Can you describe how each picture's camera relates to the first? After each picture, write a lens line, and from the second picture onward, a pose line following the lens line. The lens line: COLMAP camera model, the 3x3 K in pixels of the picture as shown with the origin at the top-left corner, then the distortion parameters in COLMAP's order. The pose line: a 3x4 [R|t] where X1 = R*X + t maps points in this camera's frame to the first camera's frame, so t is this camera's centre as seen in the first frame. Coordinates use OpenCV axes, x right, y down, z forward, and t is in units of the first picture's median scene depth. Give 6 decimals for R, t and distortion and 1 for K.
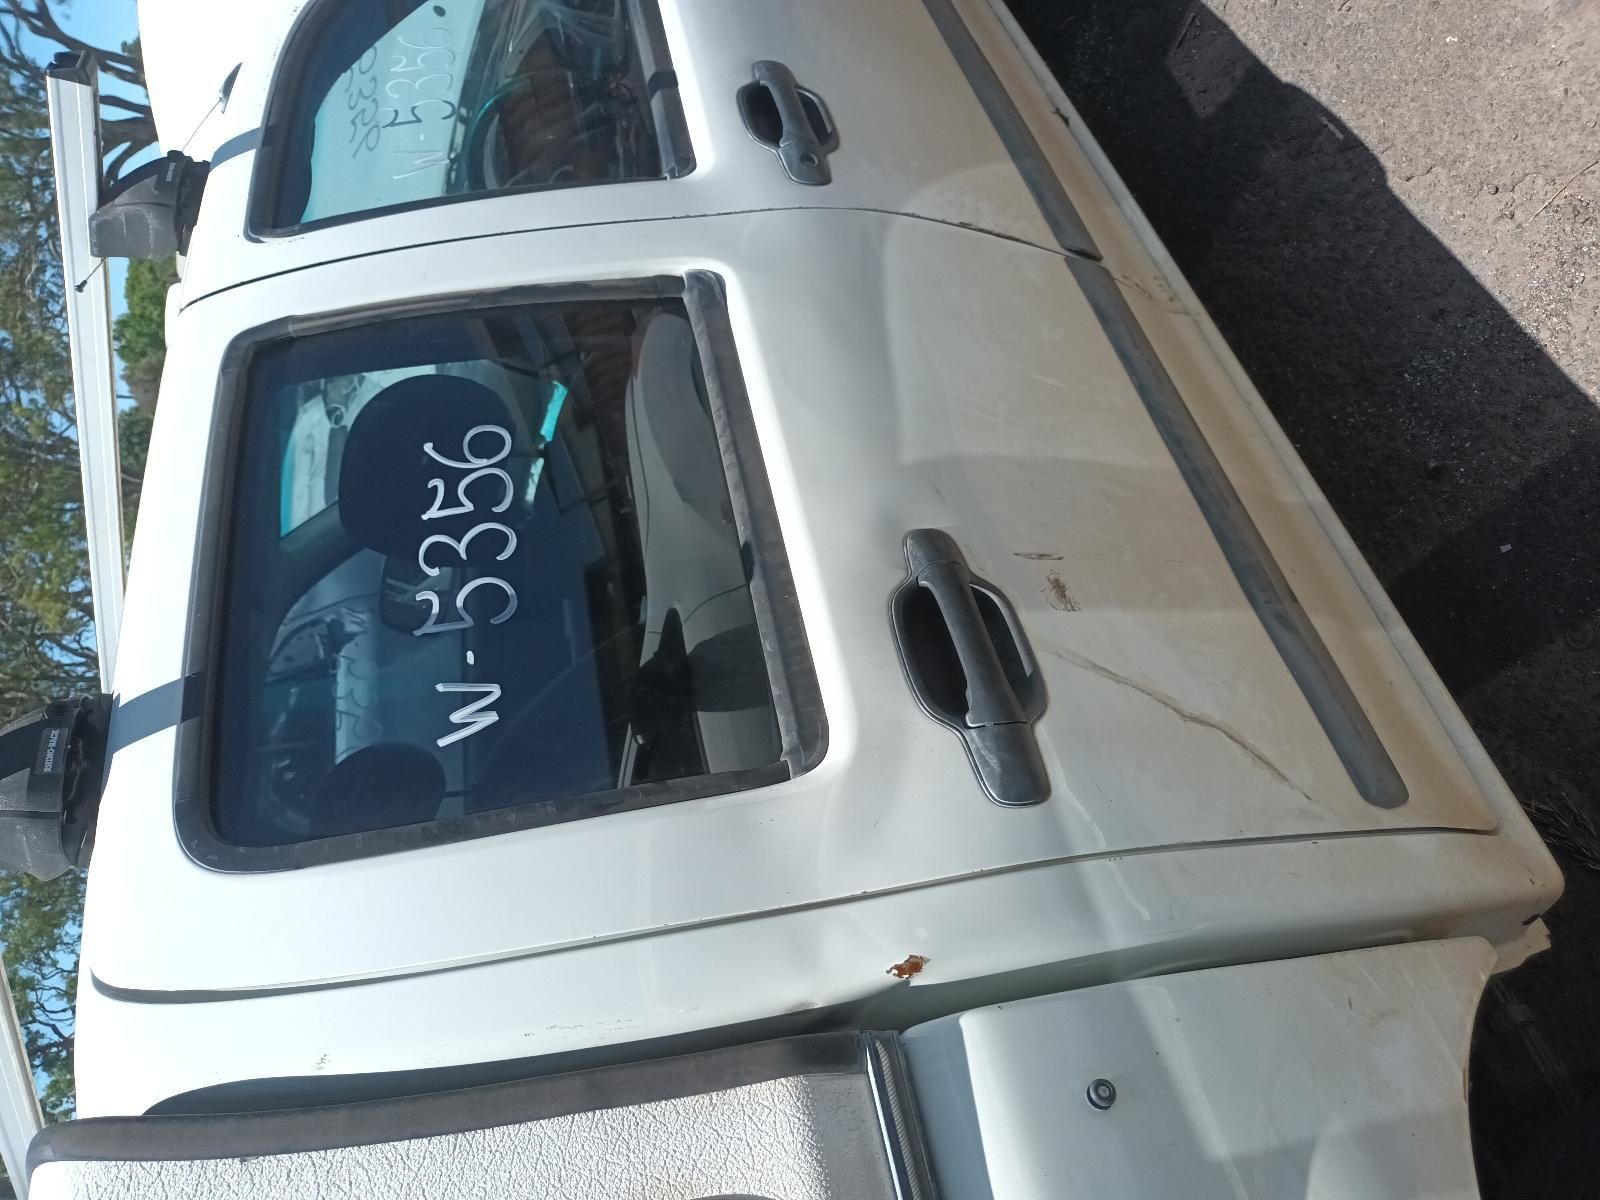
lens RADIAL K [[1235.8, 0, 798.2], [0, 1235.8, 613.7], [0, 0, 1]] dist [-0.000448, -0.040889]
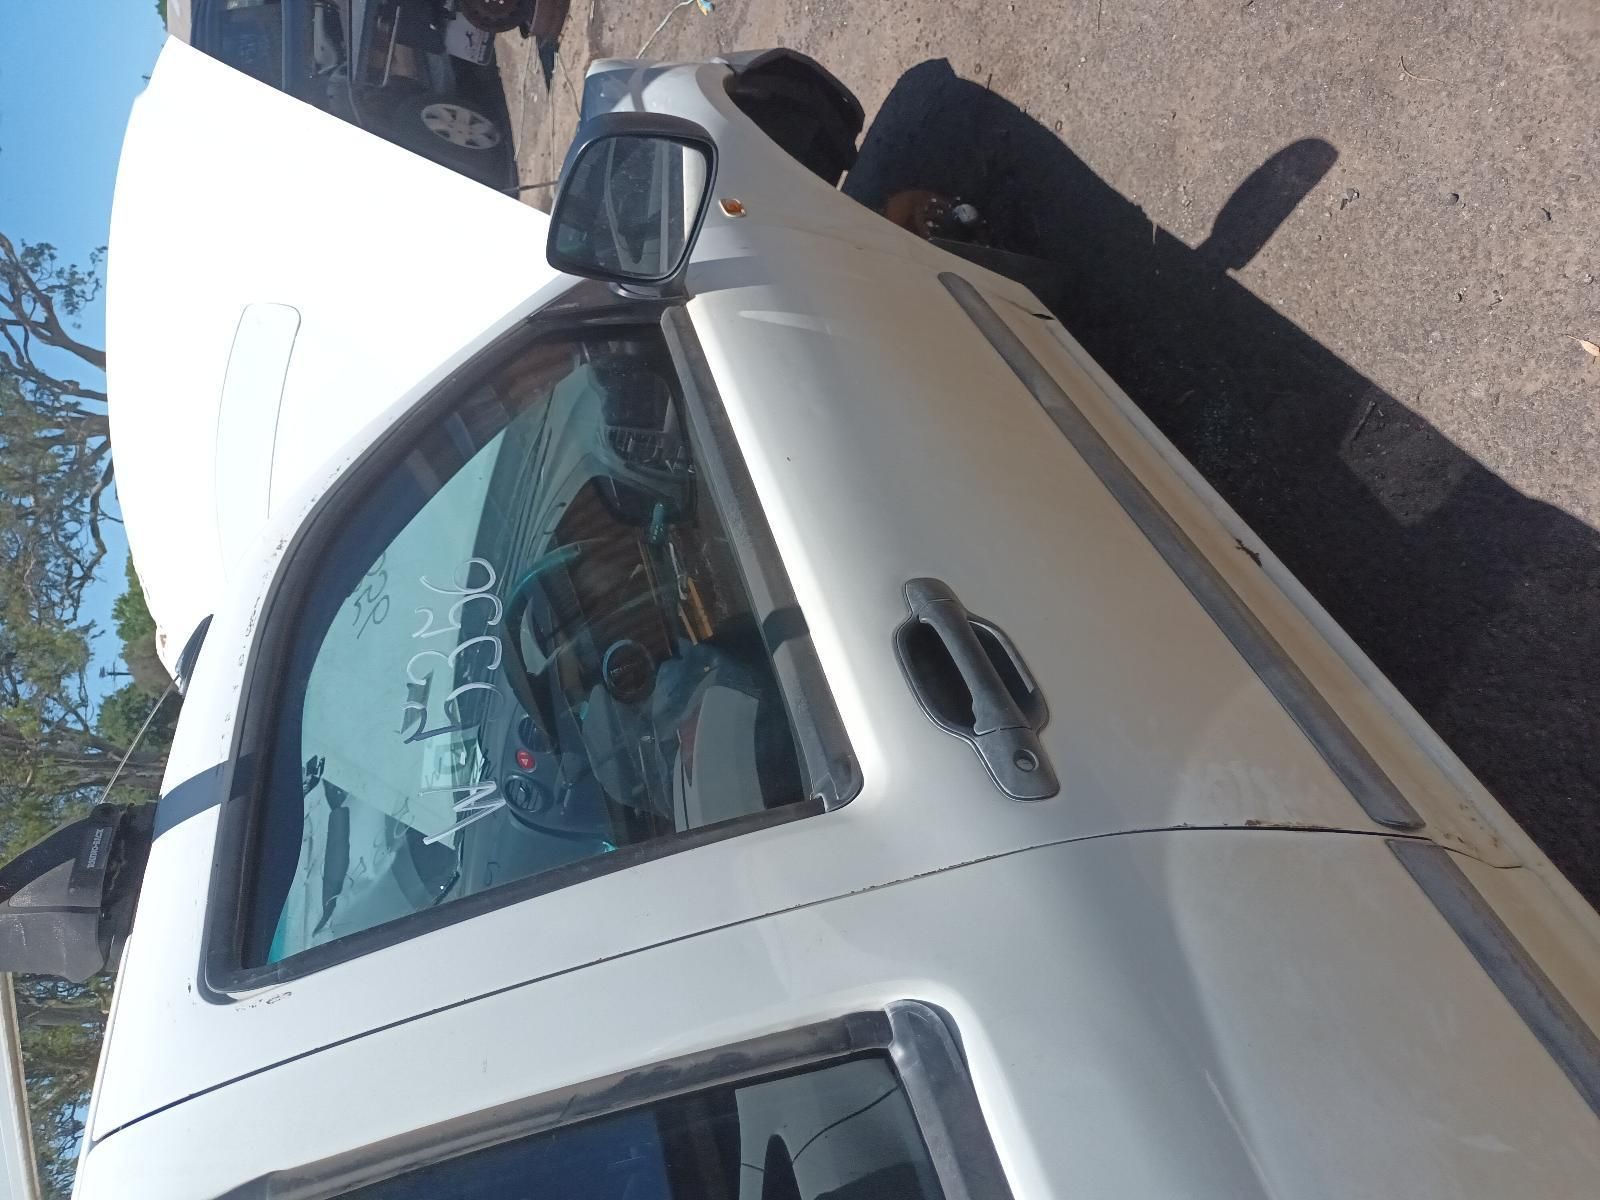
lens RADIAL K [[1235.8, 0, 795.7], [0, 1235.8, 592.8], [0, 0, 1]] dist [-0.000448, -0.040889]
pose [[0.997201, -0.074396, 0.007464, -0.088572], [0.074410, 0.977669, -0.196538, -0.250489], [0.007324, 0.196544, 0.980468, 0.229115]]
